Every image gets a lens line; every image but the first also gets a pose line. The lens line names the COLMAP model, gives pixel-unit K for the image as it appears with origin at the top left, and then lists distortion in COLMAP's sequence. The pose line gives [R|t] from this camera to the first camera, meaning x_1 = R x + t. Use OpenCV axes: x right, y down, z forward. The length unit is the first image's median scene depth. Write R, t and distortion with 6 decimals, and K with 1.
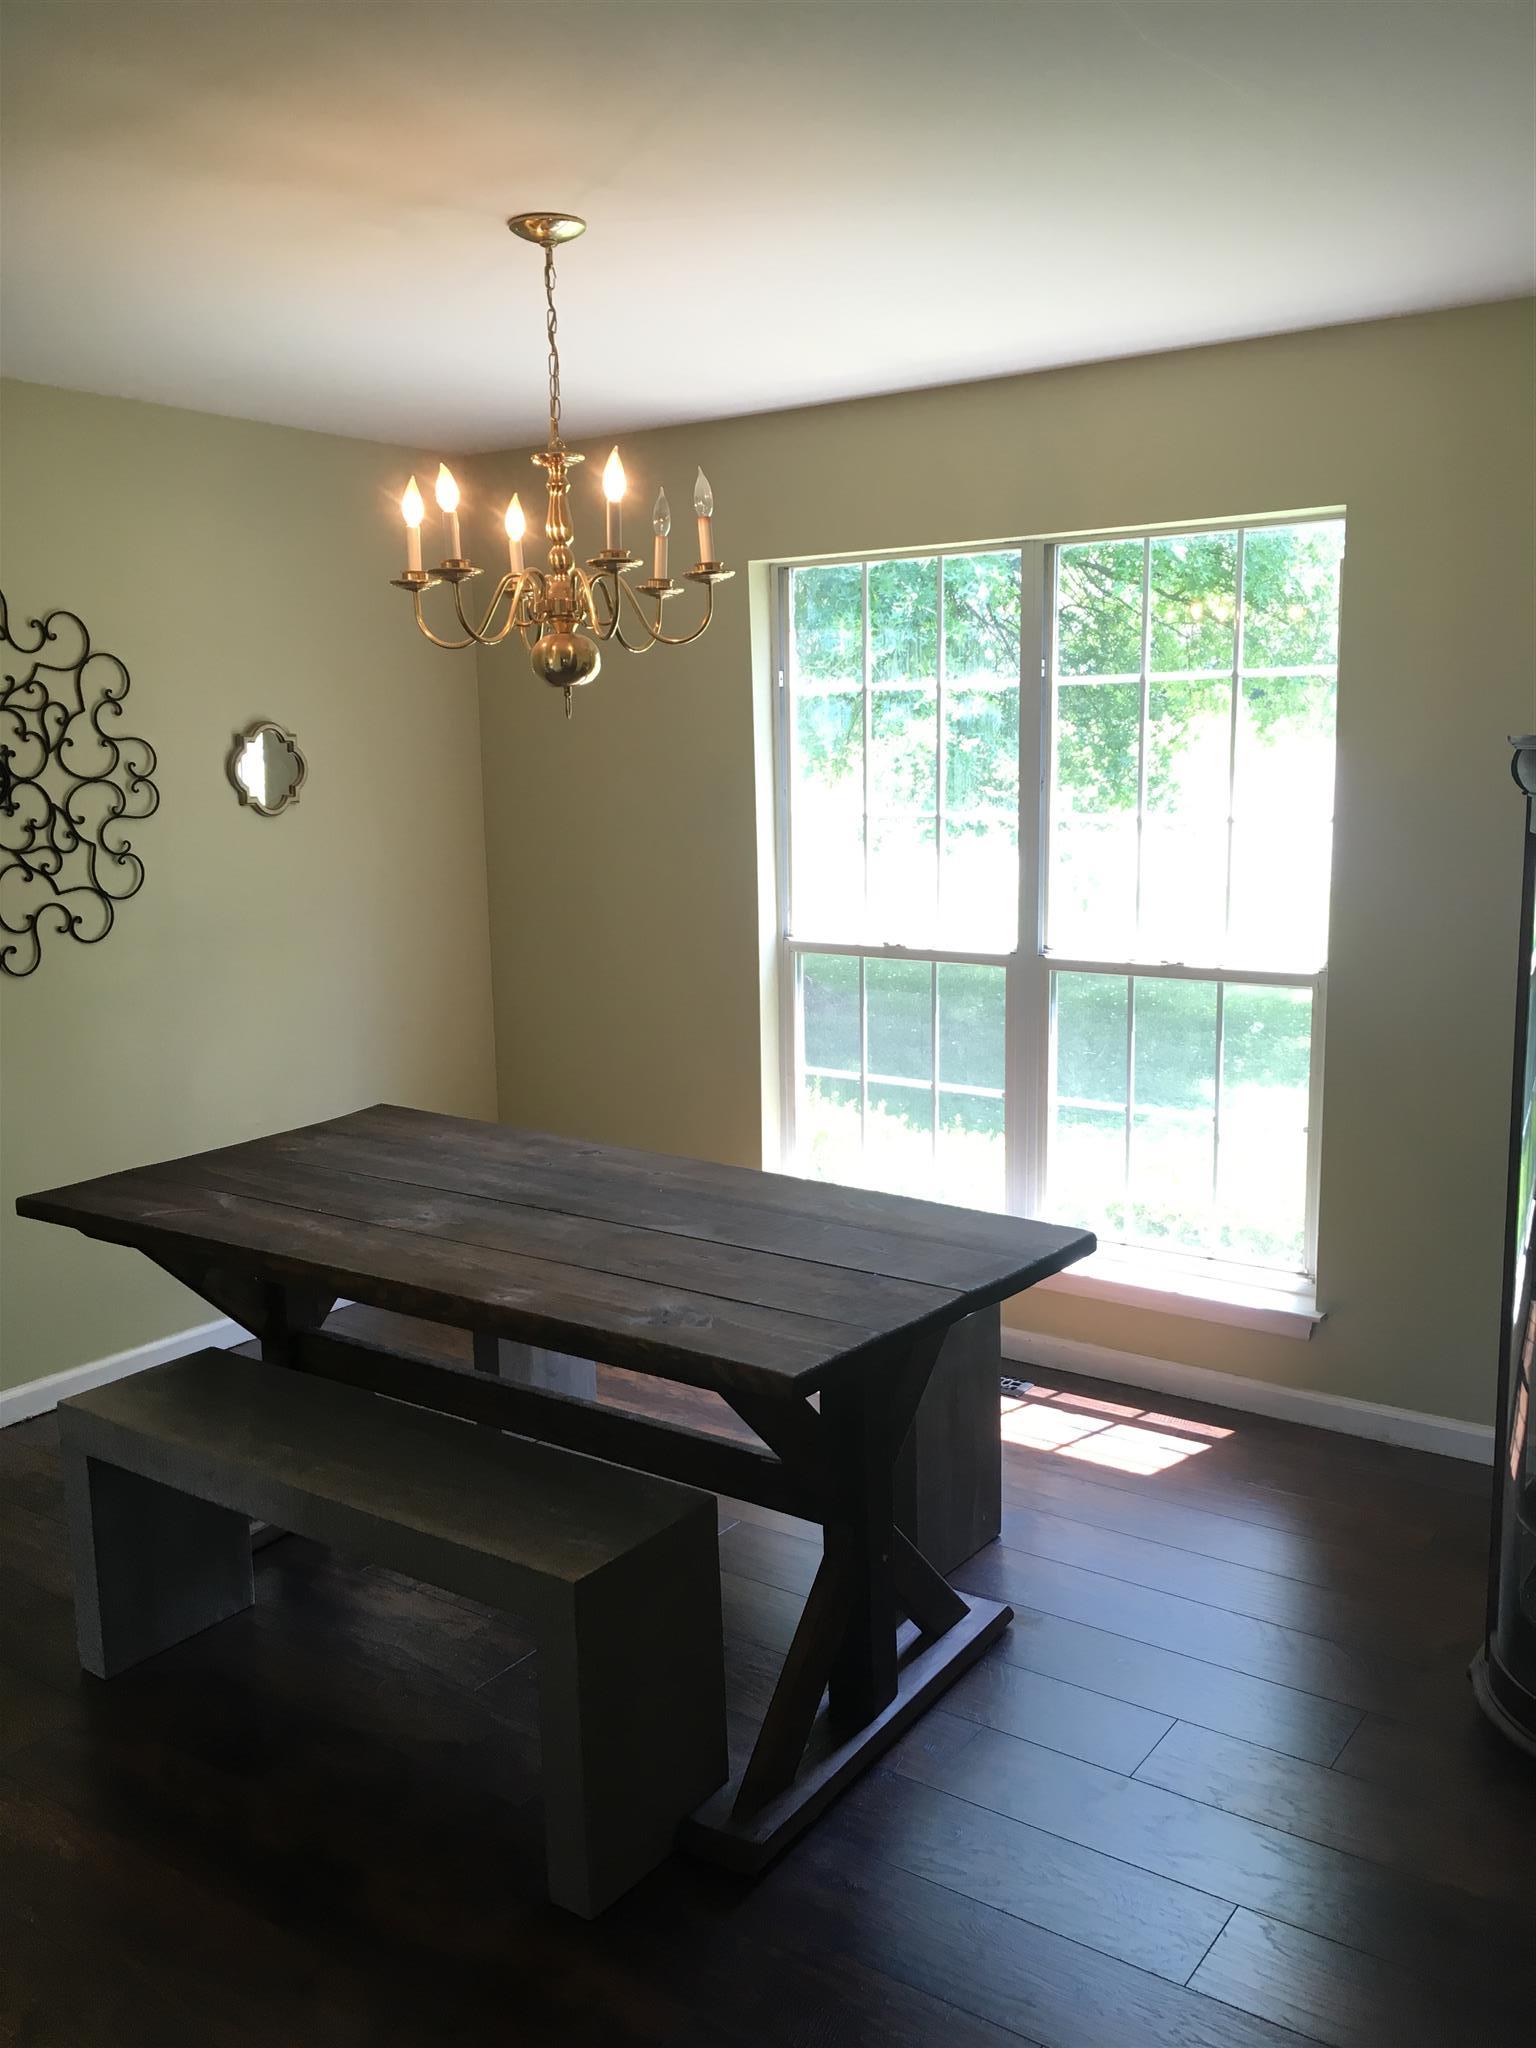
lens RADIAL K [[1718.0, 0, 769.2], [0, 1718.0, 1026.5], [0, 0, 1]] dist [0.037874, -0.014397]
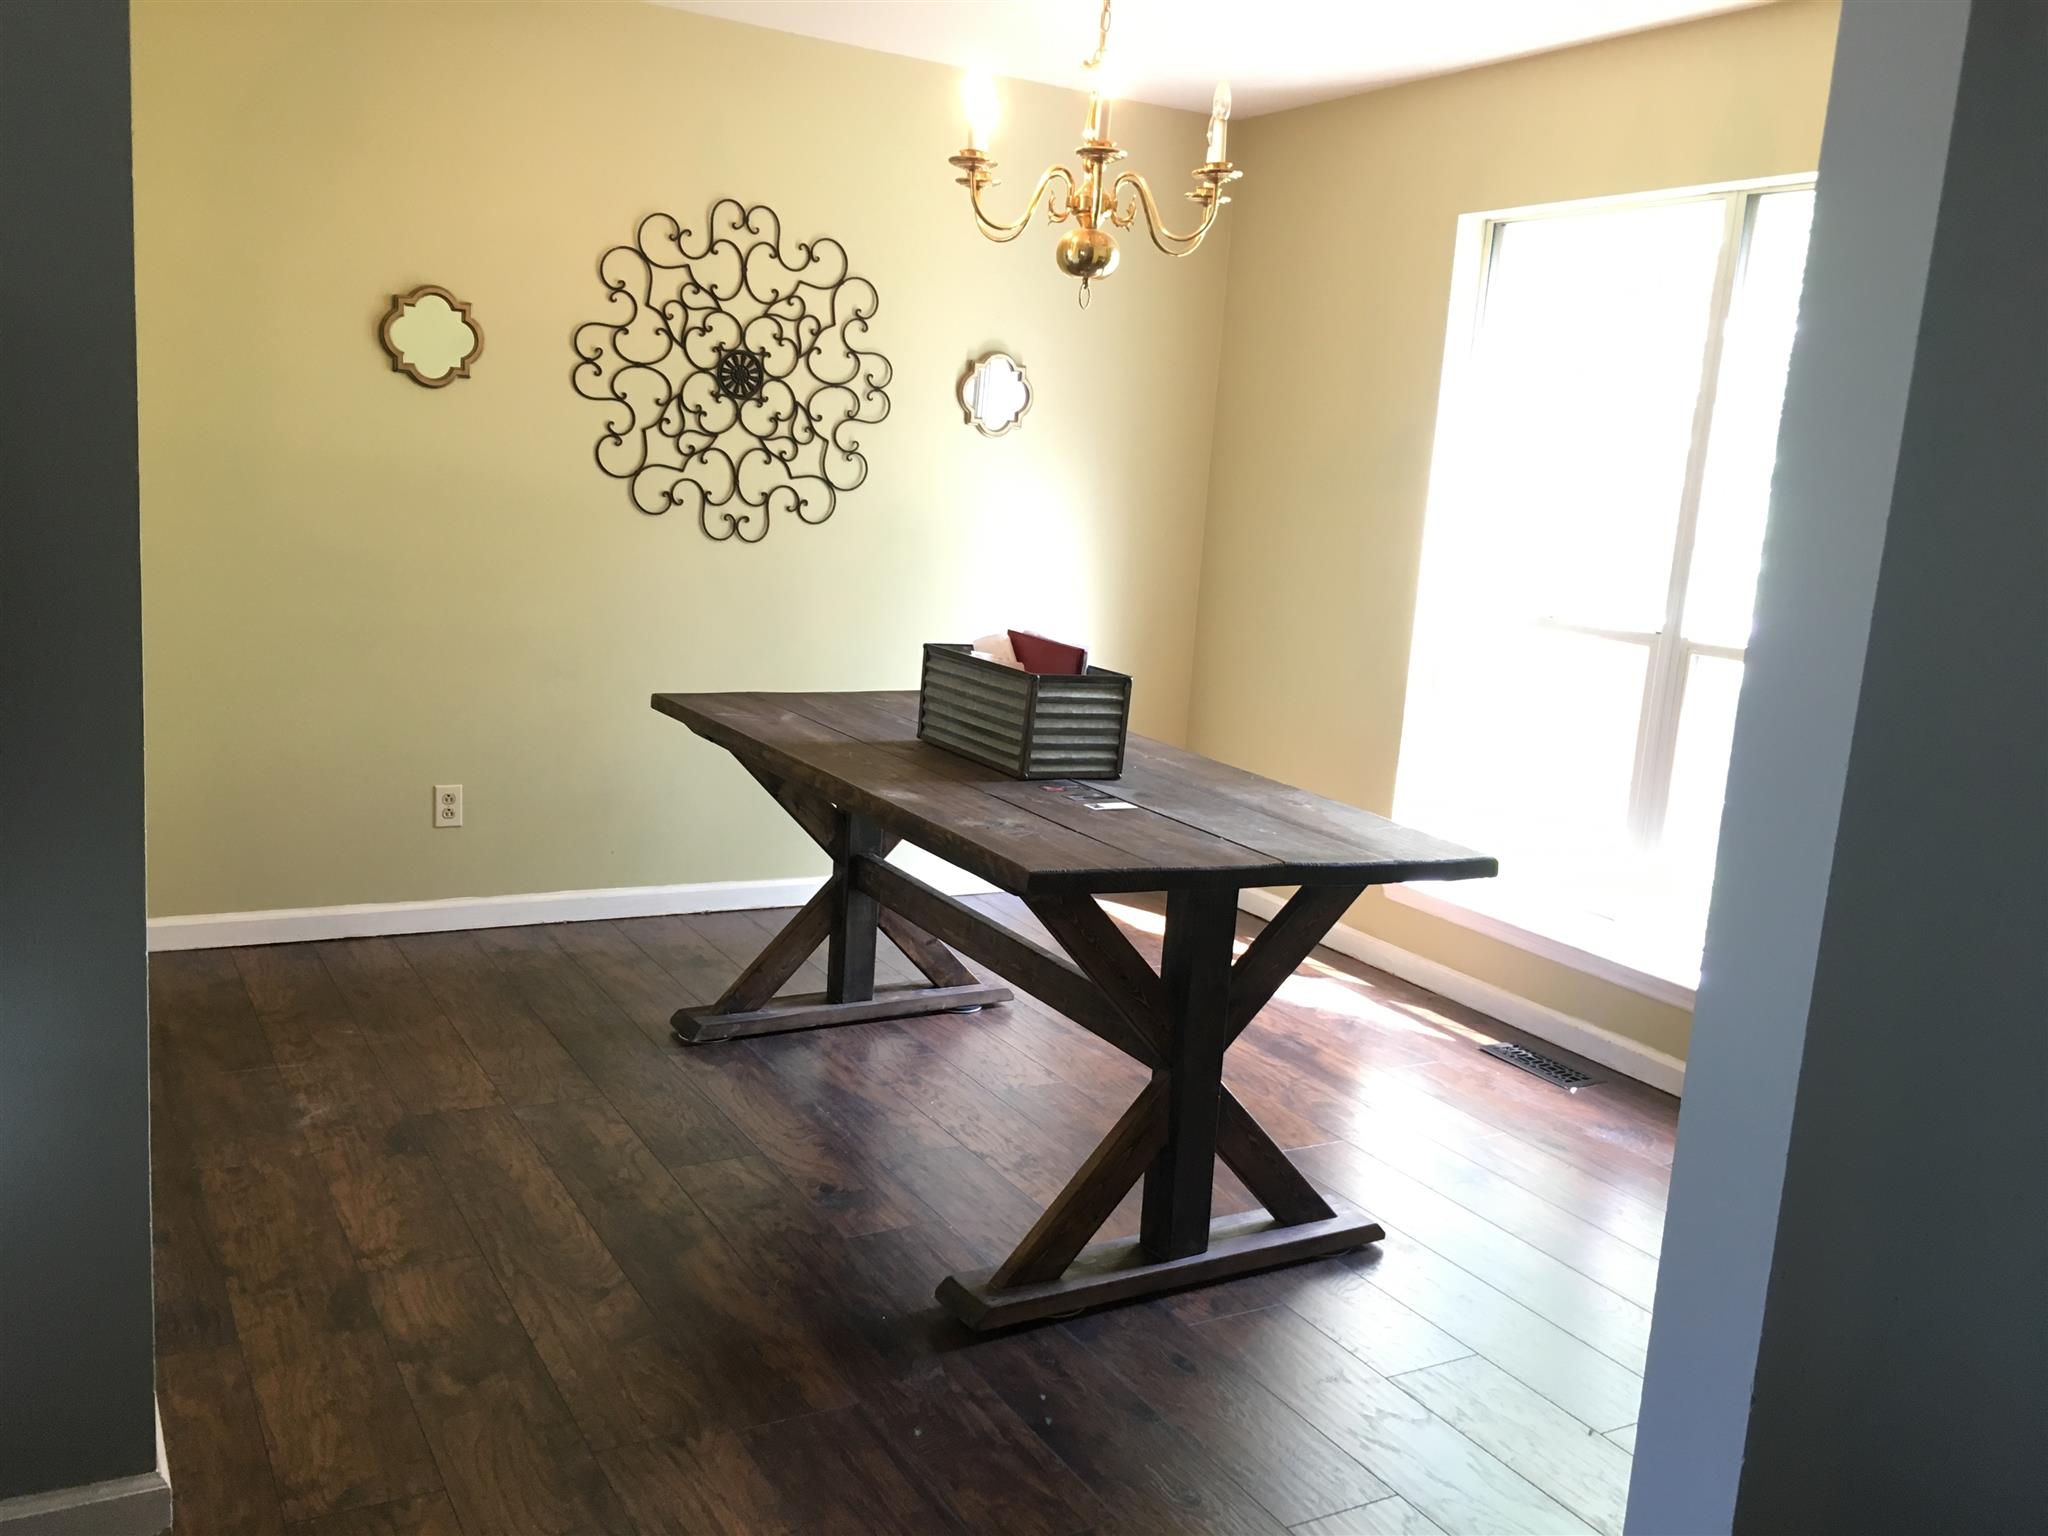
lens RADIAL K [[1718.0, 0, 1033.0], [0, 1718.0, 764.9], [0, 0, 1]] dist [0.037874, -0.014397]
pose [[0.901870, 0.151458, -0.404588, 0.242762], [-0.152832, 0.987823, 0.029113, 0.057345], [0.404071, 0.035578, 0.914036, 0.000238]]
